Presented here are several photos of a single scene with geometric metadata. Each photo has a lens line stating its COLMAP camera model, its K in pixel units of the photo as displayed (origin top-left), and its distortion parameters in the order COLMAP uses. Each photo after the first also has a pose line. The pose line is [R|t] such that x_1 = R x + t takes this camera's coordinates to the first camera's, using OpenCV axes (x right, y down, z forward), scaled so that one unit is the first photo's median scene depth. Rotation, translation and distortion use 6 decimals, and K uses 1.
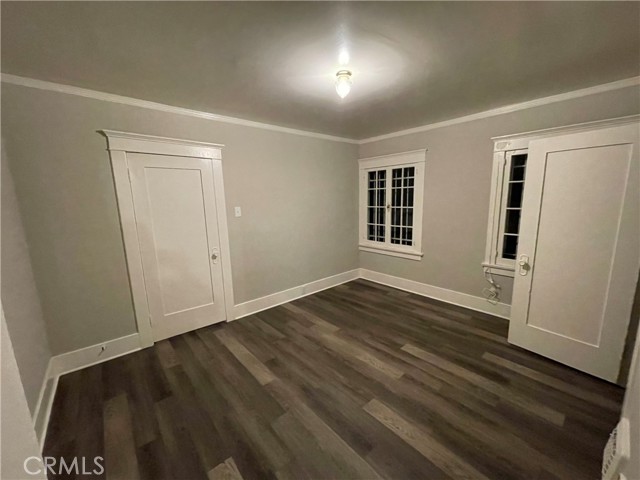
lens RADIAL K [[257.8, 0, 320.0], [0, 257.8, 240.0], [0, 0, 1]] dist [0.010309, 0.000192]
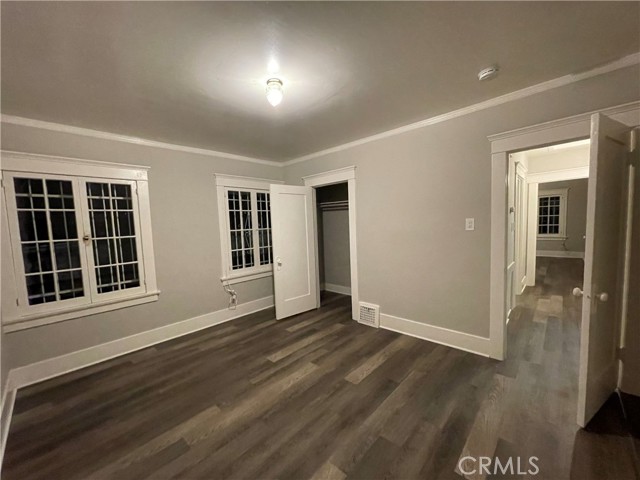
lens RADIAL K [[257.8, 0, 320.0], [0, 257.8, 240.0], [0, 0, 1]] dist [0.010309, 0.000192]
pose [[-0.098983, -0.053788, 0.993634, -0.658666], [0.188180, 0.979509, 0.071769, -0.096453], [-0.977134, 0.194086, -0.086833, 0.743636]]
